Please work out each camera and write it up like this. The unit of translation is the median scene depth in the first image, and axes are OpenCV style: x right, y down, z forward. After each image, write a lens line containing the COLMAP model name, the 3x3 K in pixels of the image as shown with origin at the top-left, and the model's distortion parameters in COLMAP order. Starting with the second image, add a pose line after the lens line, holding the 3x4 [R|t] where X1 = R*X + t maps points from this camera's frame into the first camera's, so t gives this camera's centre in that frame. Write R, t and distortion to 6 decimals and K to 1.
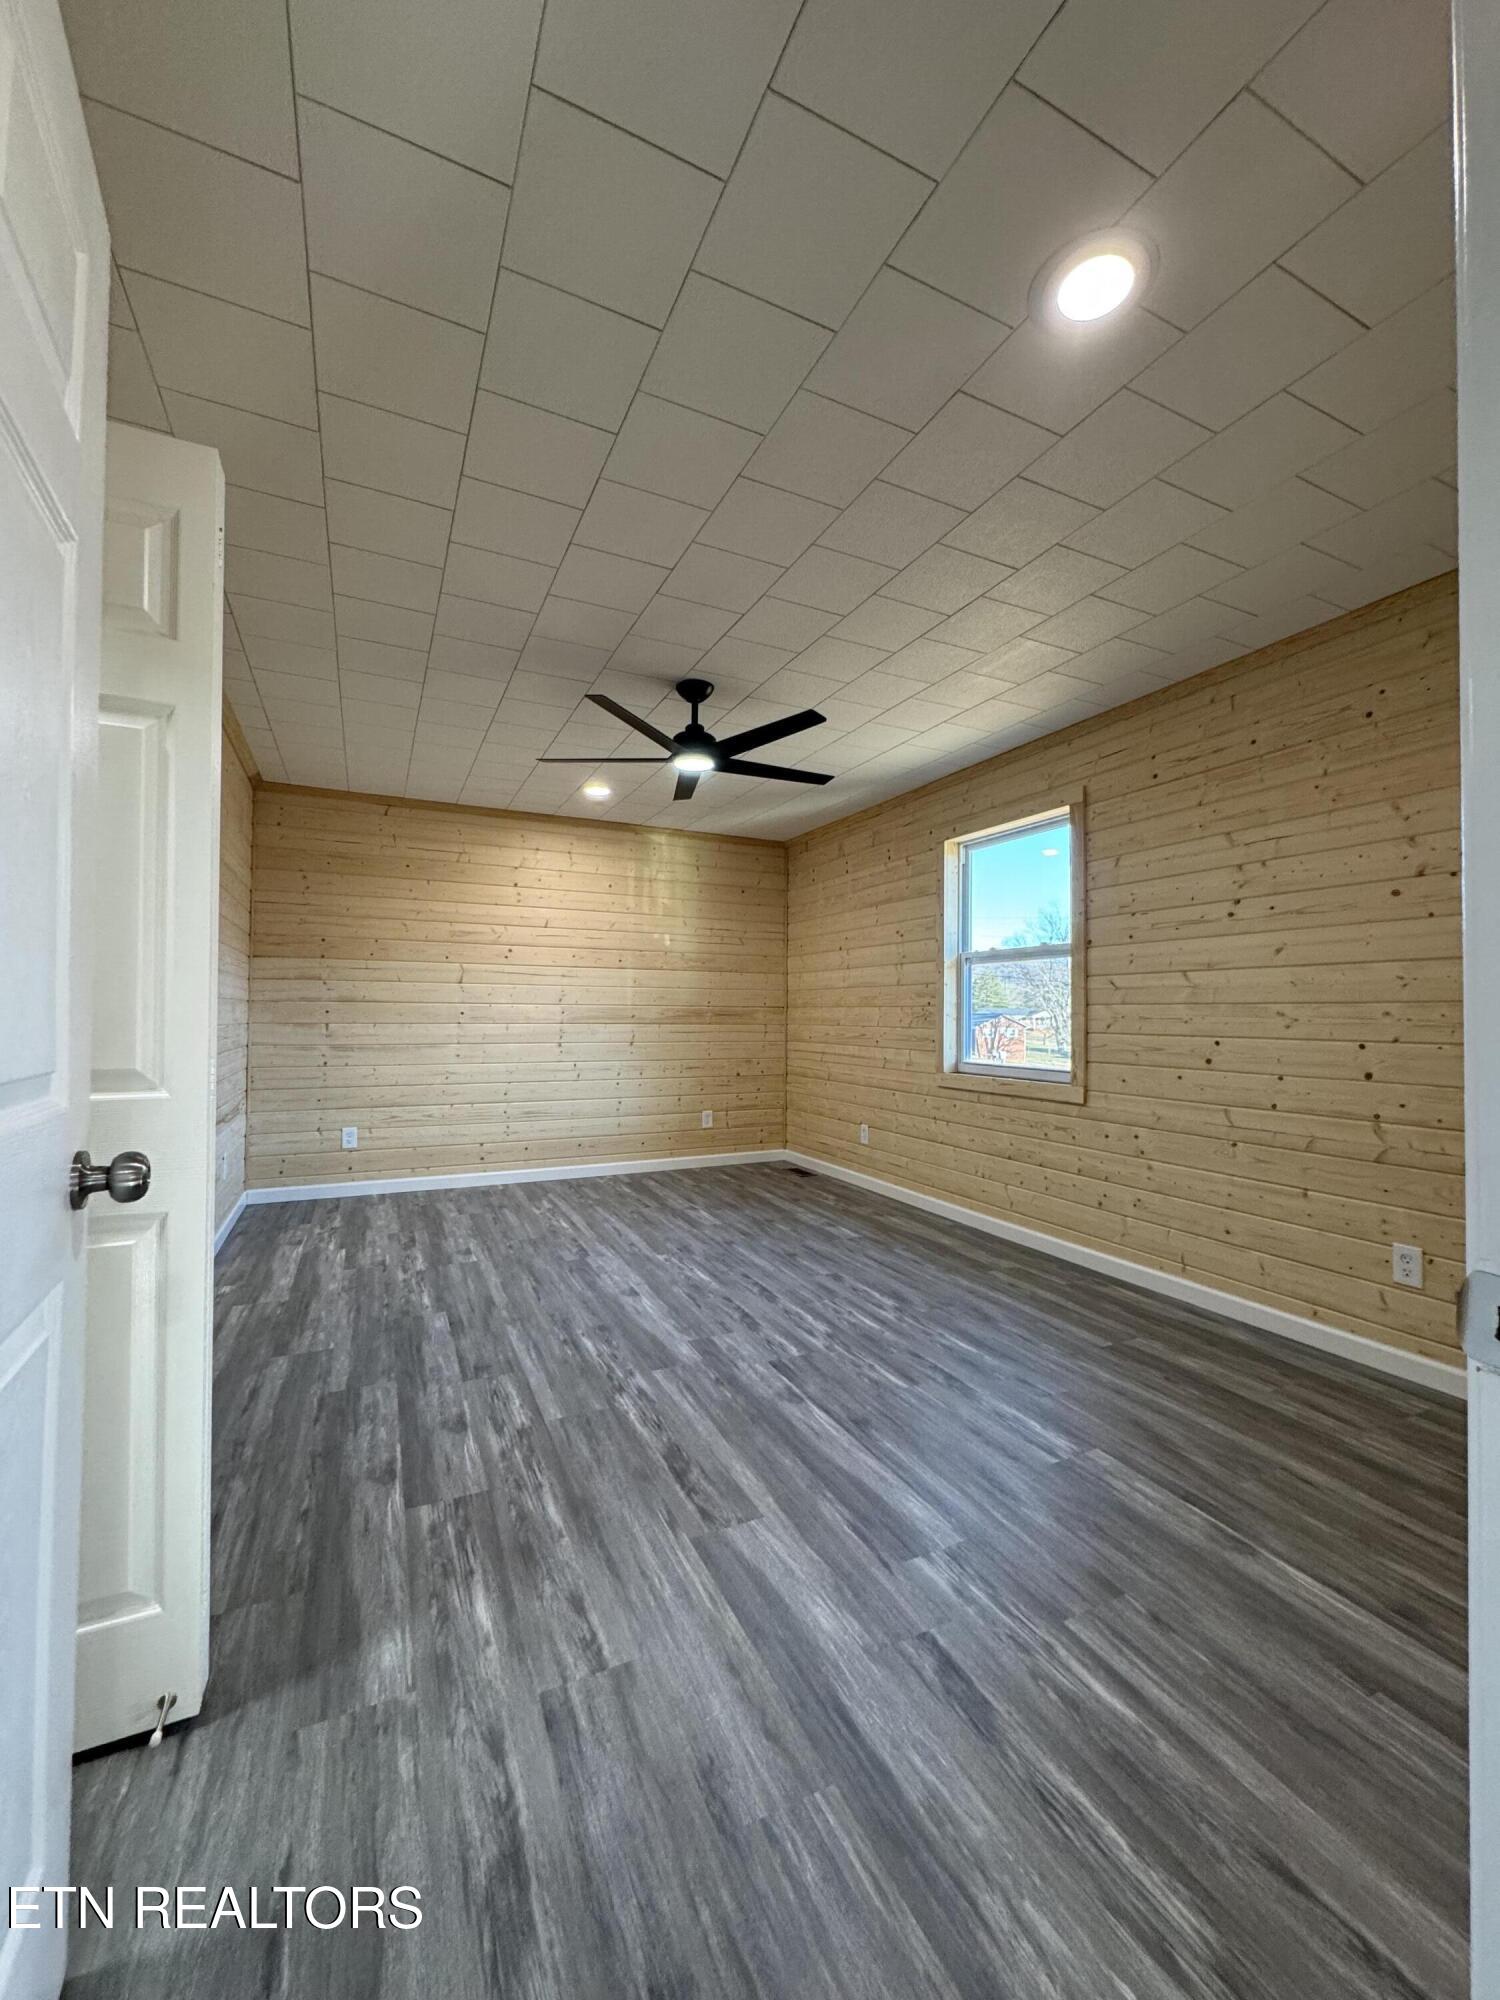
lens RADIAL K [[793.3, 0, 750.0], [0, 793.3, 1000.0], [0, 0, 1]] dist [-0.000912, 0.001172]
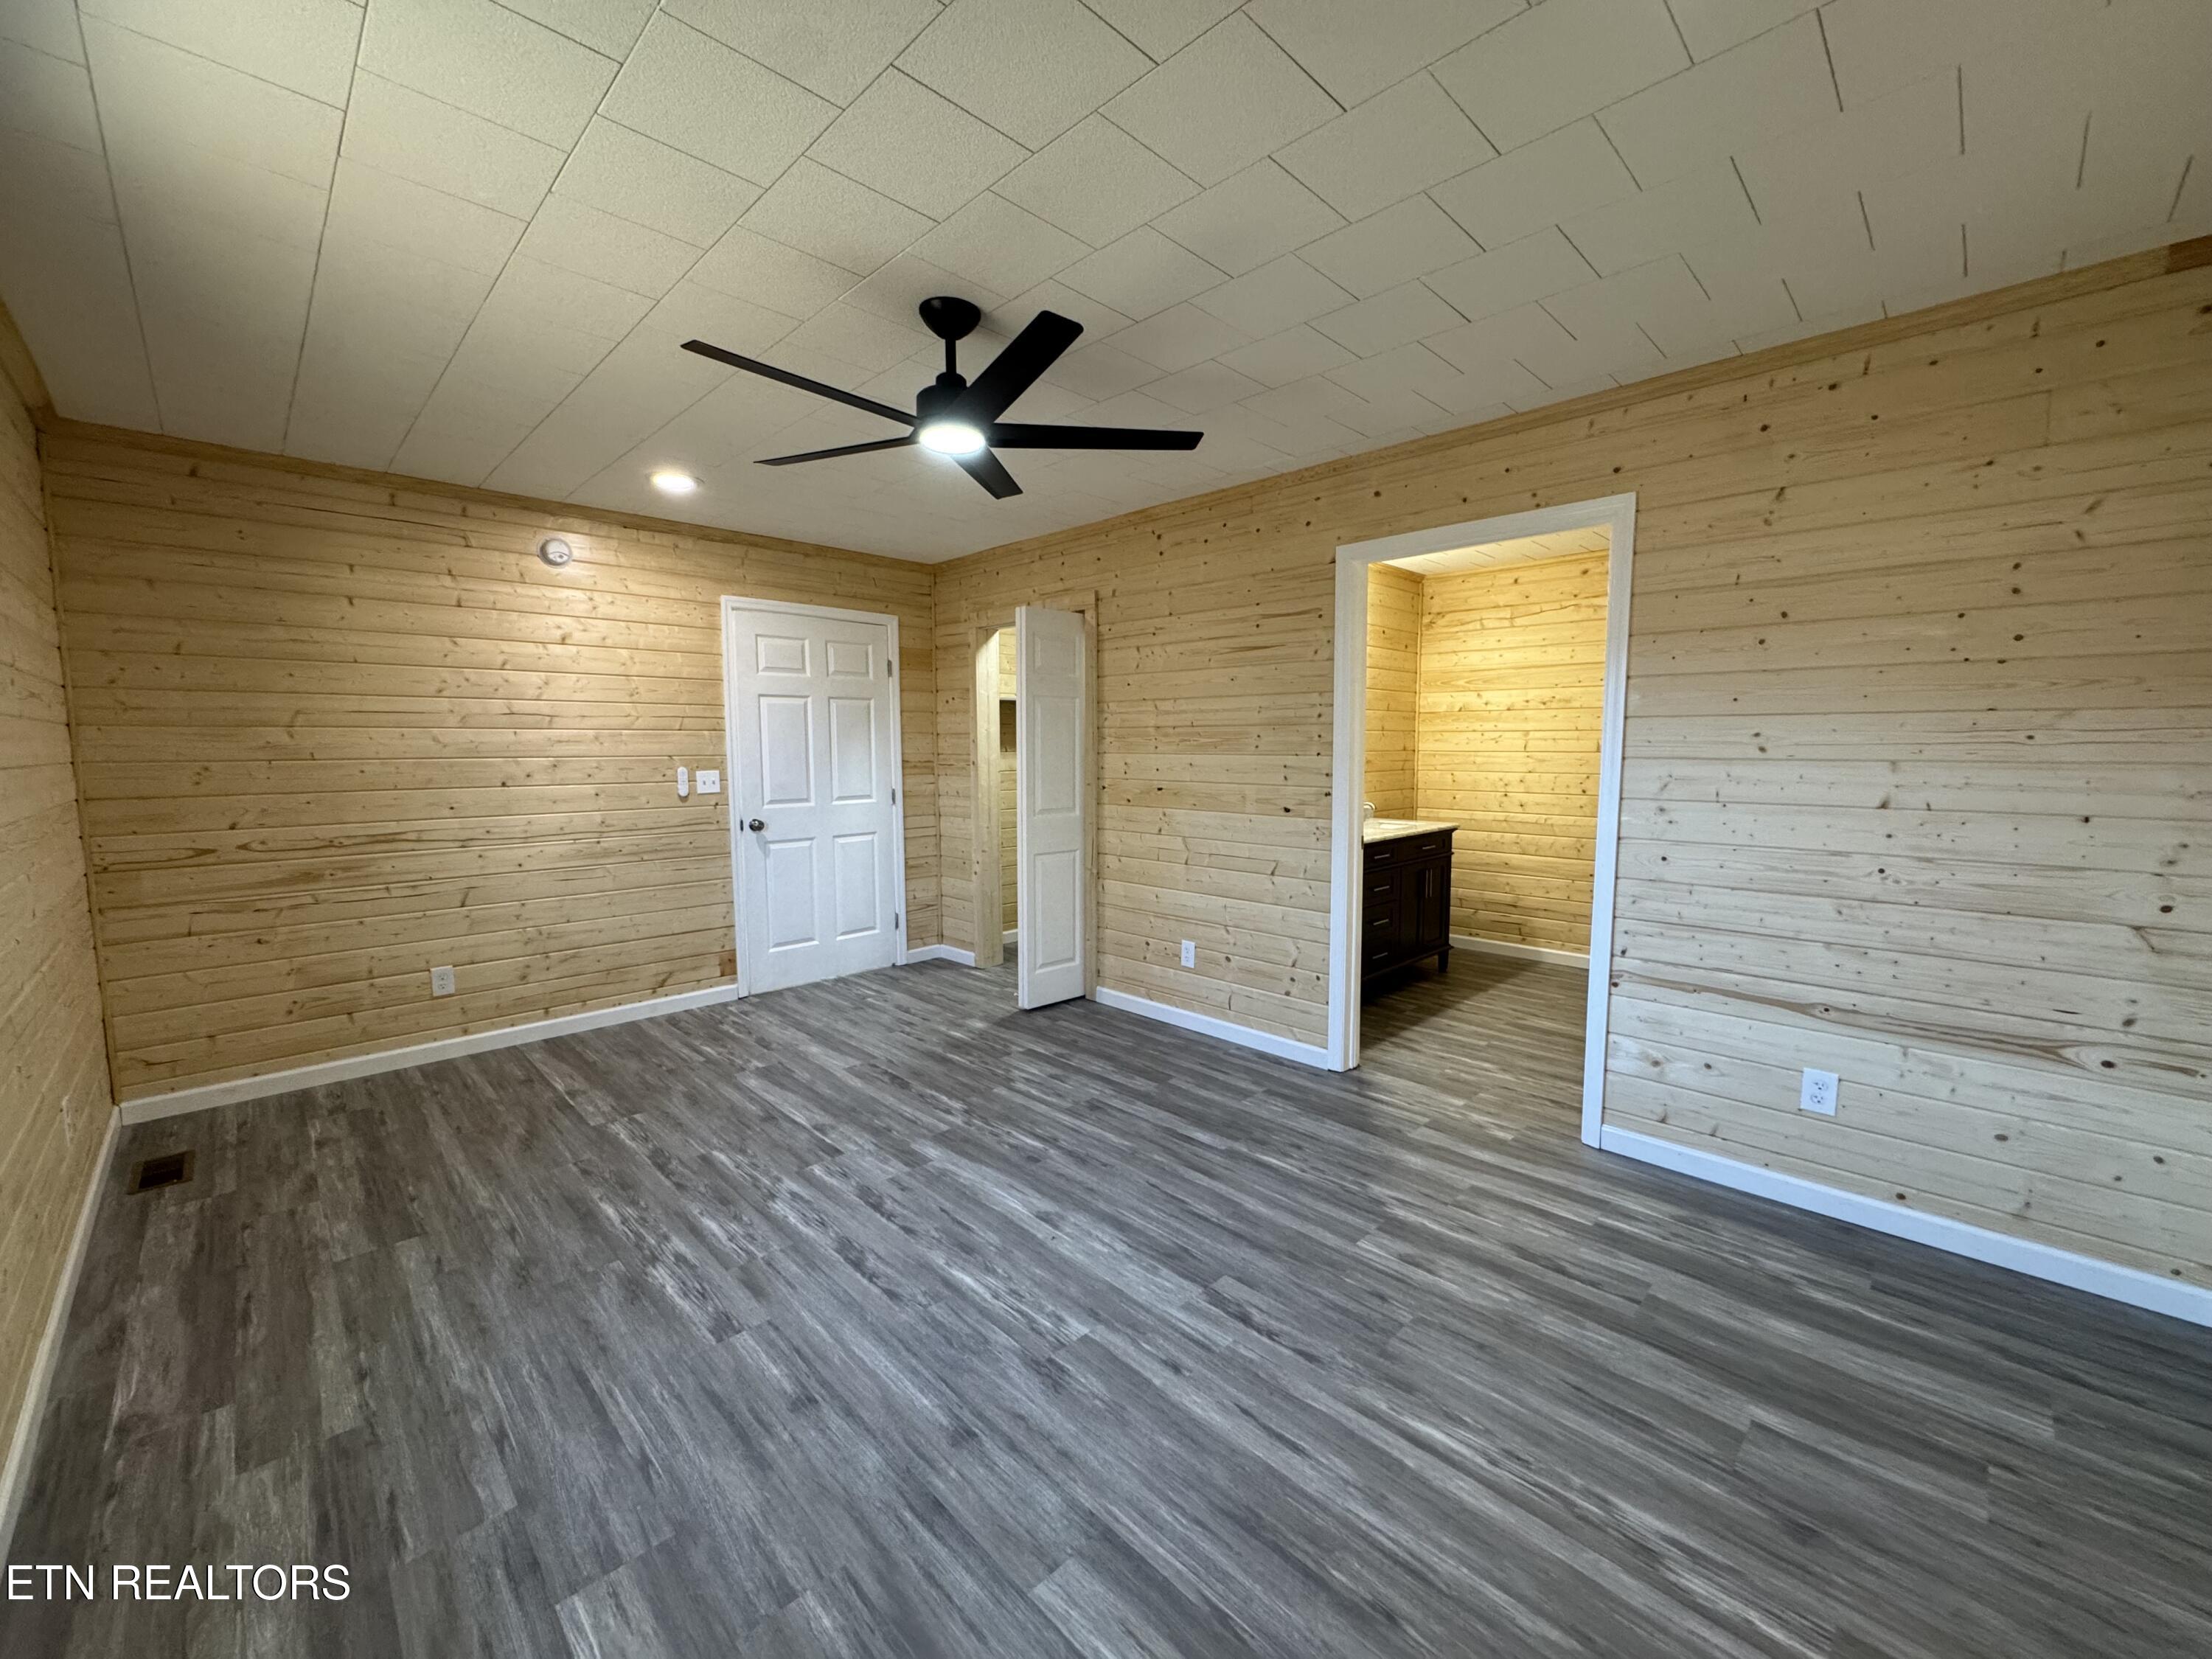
lens RADIAL K [[877.4, 0, 1106.0], [0, 877.4, 829.5], [0, 0, 1]] dist [-0.000912, 0.001172]
pose [[-0.944015, 0.027396, -0.328764, 0.061694], [0.001230, 0.996831, 0.079535, -0.051478], [0.329901, 0.074678, -0.941057, 2.039166]]
